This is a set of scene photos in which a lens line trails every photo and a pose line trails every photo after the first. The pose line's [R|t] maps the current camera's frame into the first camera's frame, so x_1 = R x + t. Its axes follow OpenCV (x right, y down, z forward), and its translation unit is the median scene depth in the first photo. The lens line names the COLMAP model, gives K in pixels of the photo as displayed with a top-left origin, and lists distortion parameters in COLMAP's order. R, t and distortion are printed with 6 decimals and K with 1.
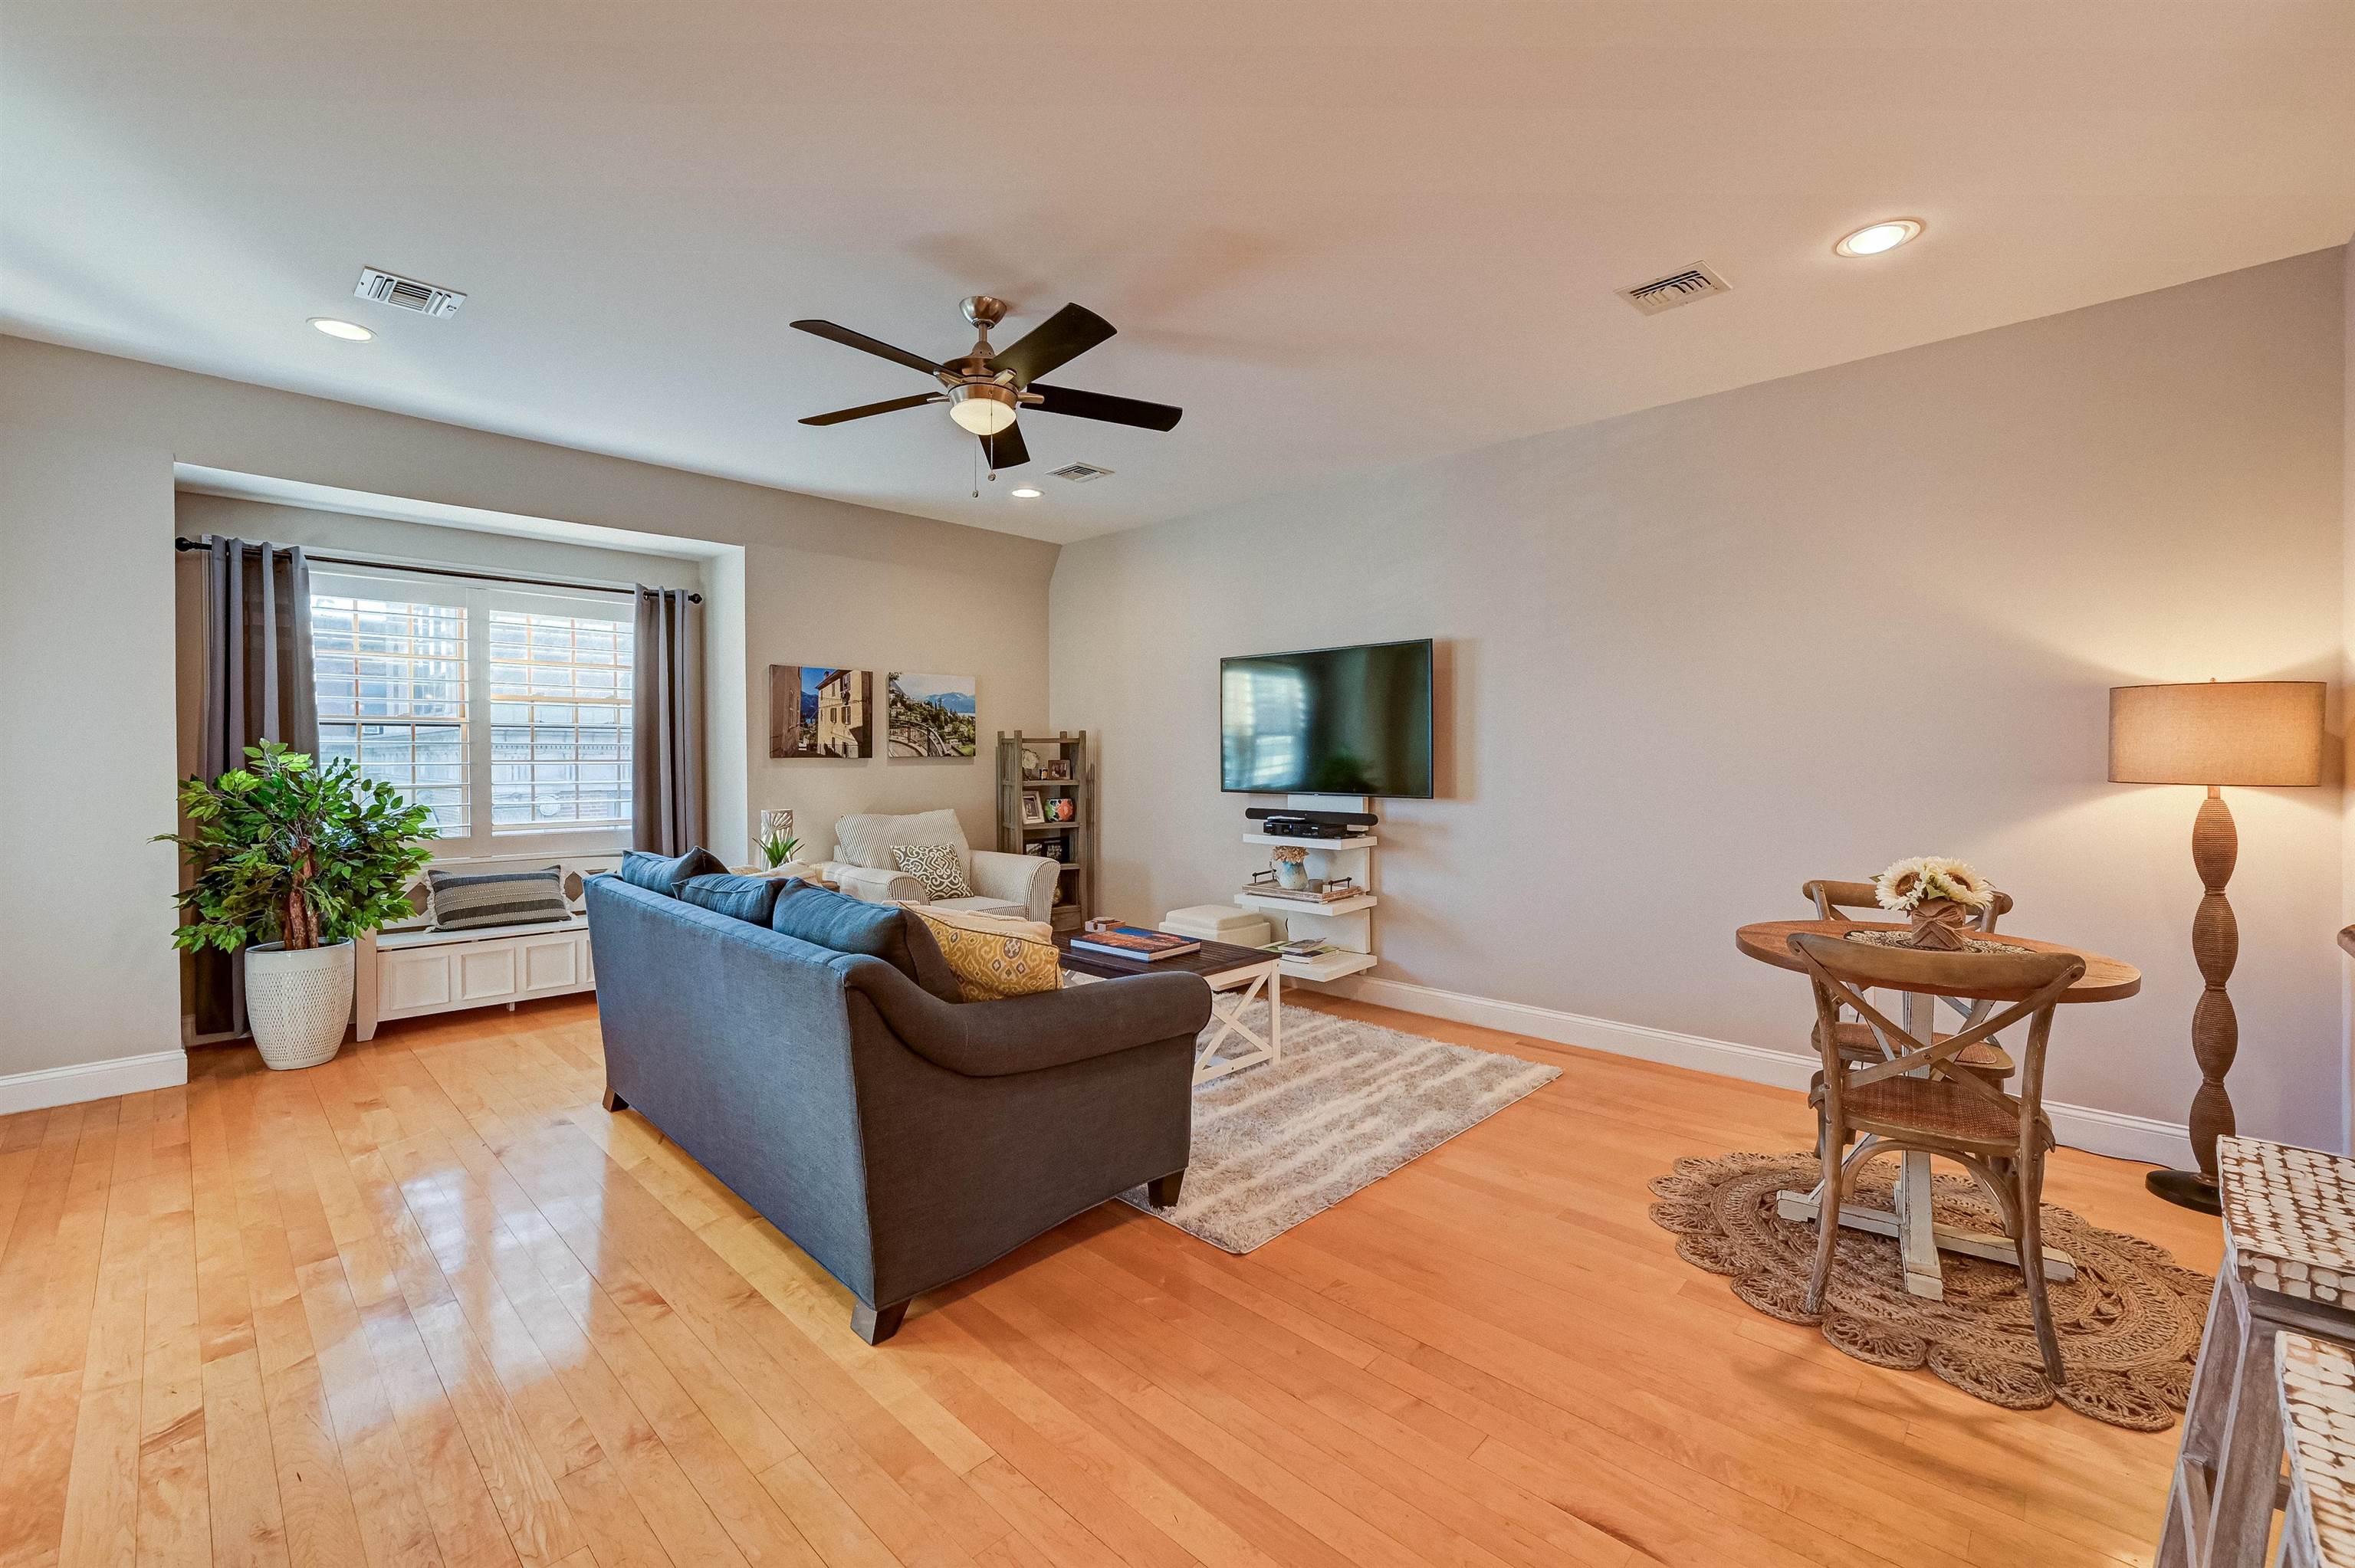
lens RADIAL K [[969.7, 0, 1143.0], [0, 969.7, 767.2], [0, 0, 1]] dist [-0.003722, 0.000725]
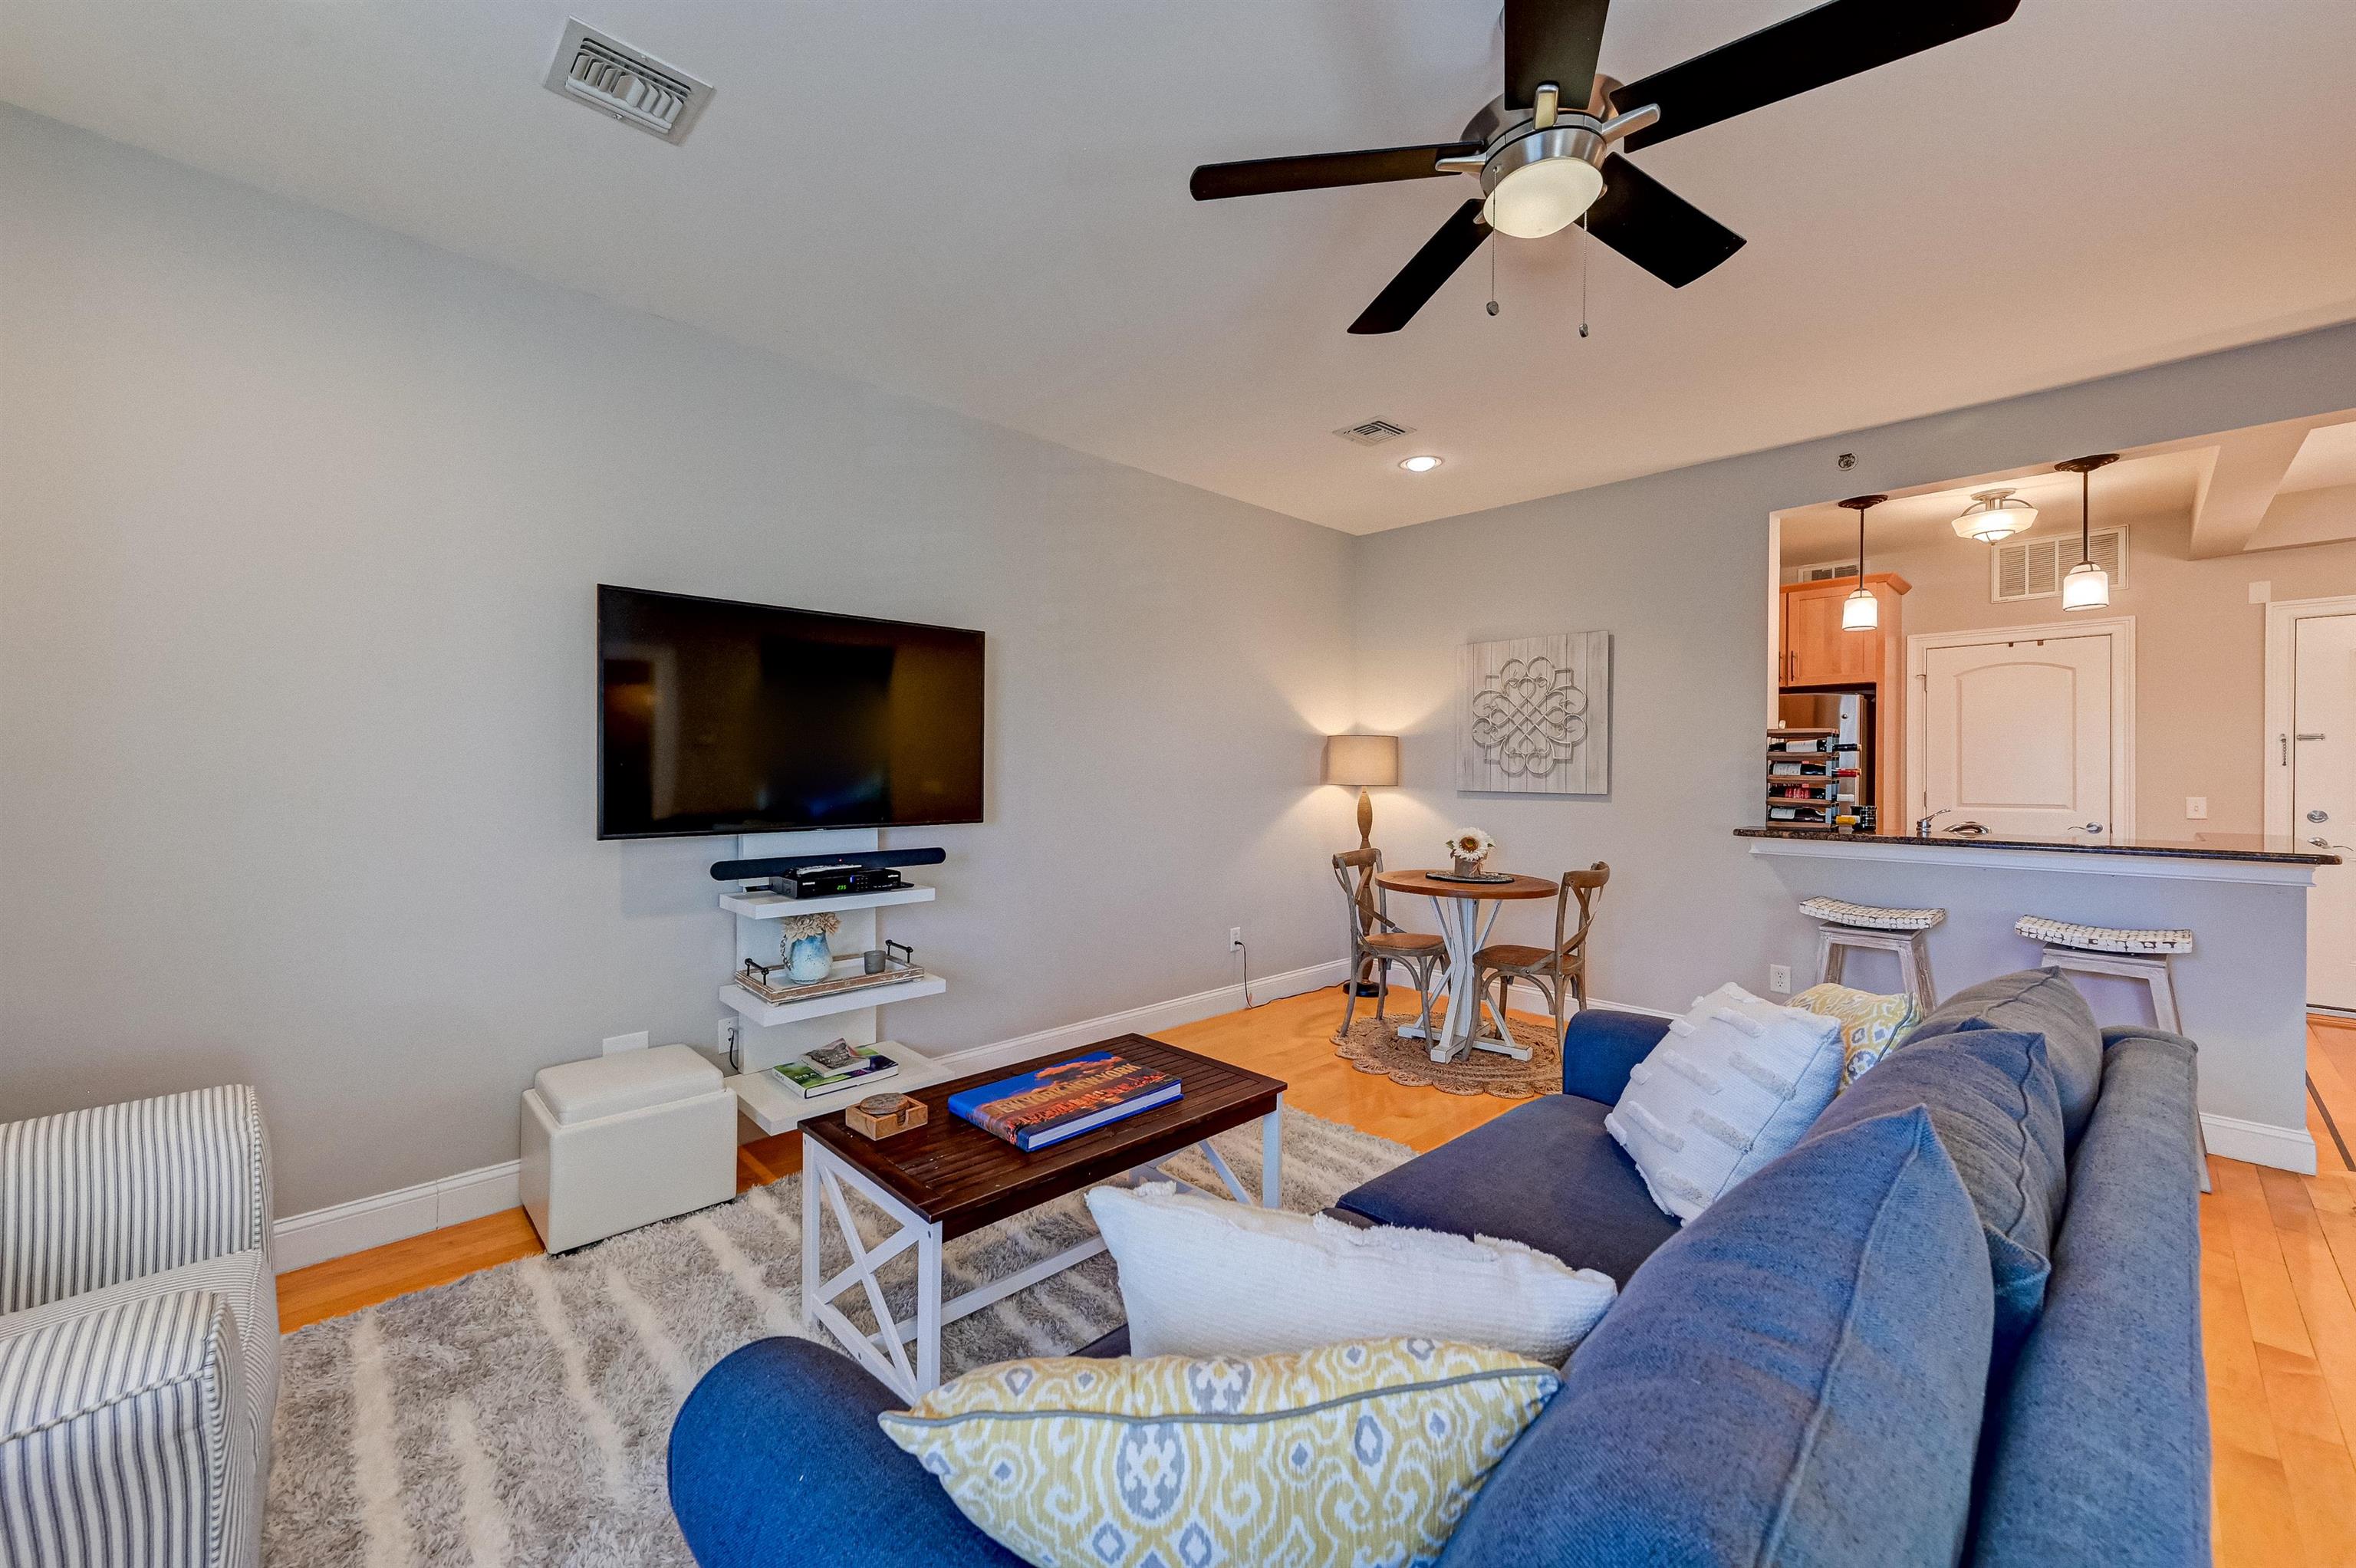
lens RADIAL K [[909.3, 0, 1174.7], [0, 909.3, 775.9], [0, 0, 1]] dist [0.017943, 0.000361]
pose [[0.015181, -0.006190, 0.999866, -0.541704], [0.009444, 0.999937, 0.006047, -0.011725], [-0.999840, 0.009350, 0.015239, 0.920361]]
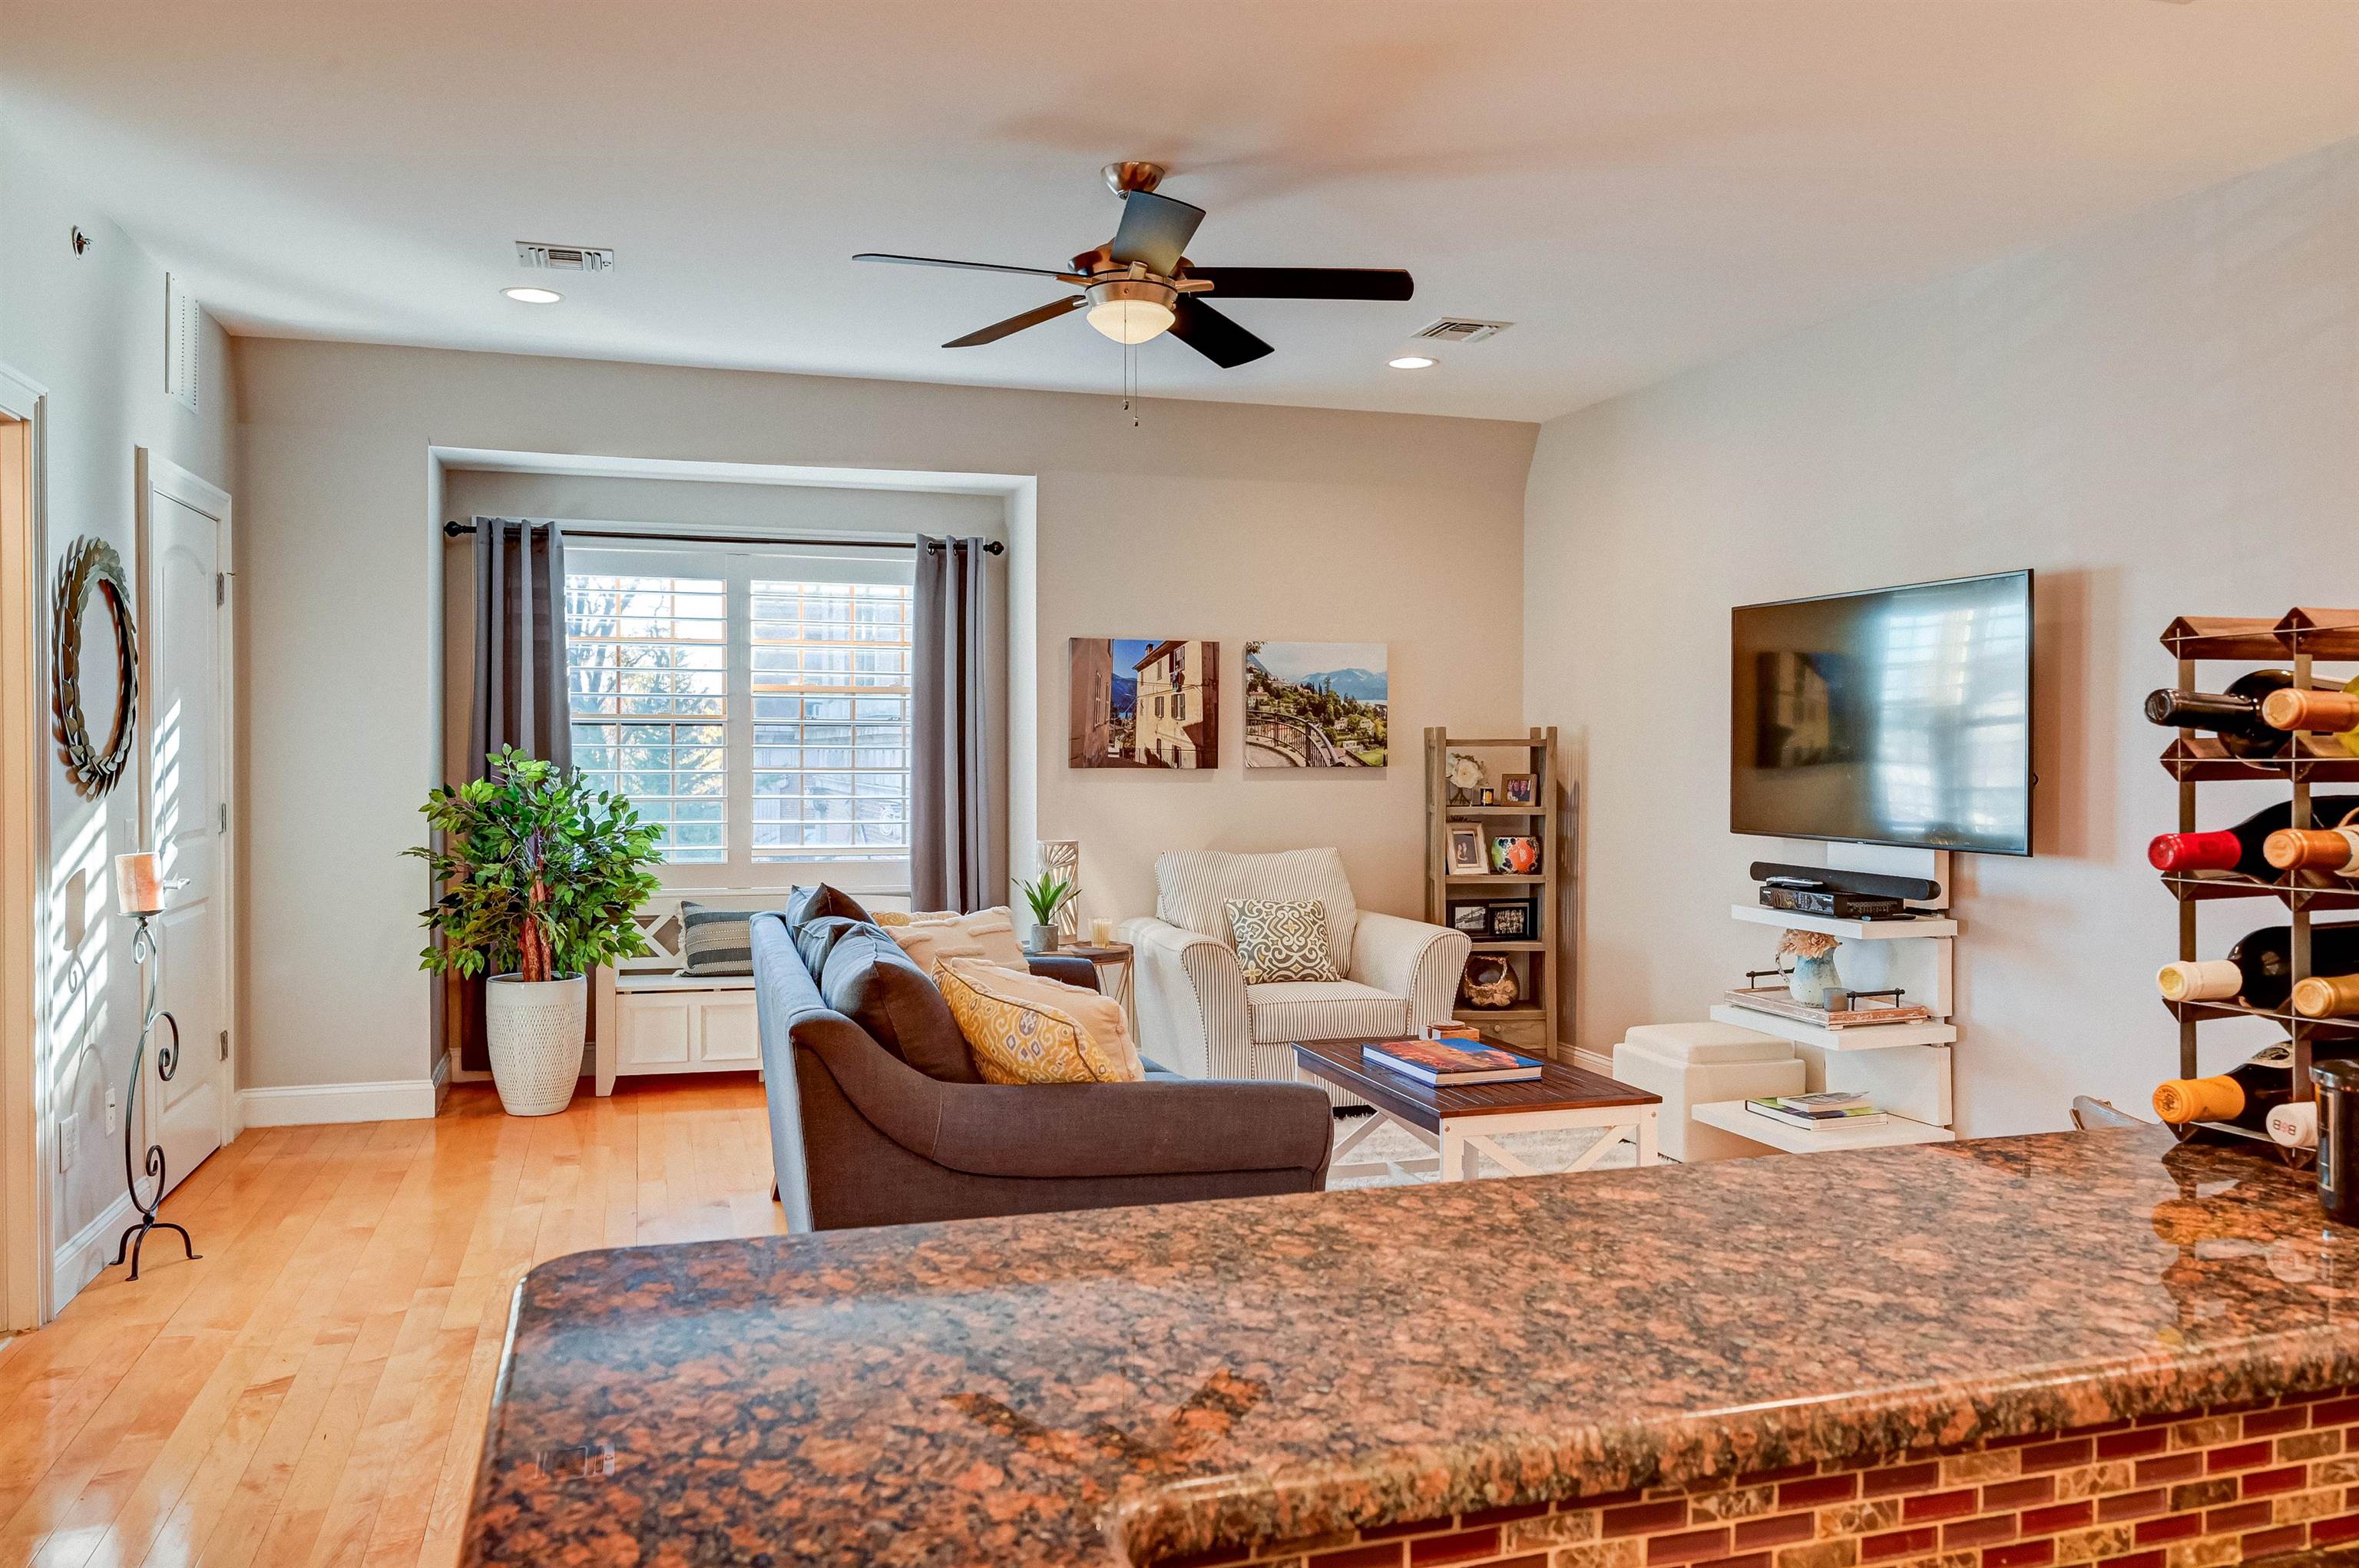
lens RADIAL K [[1722.1, 0, 1192.8], [0, 1722.1, 784.2], [0, 0, 1]] dist [-0.003525, -0.003885]
pose [[0.887982, 0.015415, -0.459620, 0.350880], [-0.011997, 0.999874, 0.010356, -0.014688], [0.459722, -0.003682, 0.888055, -0.109450]]
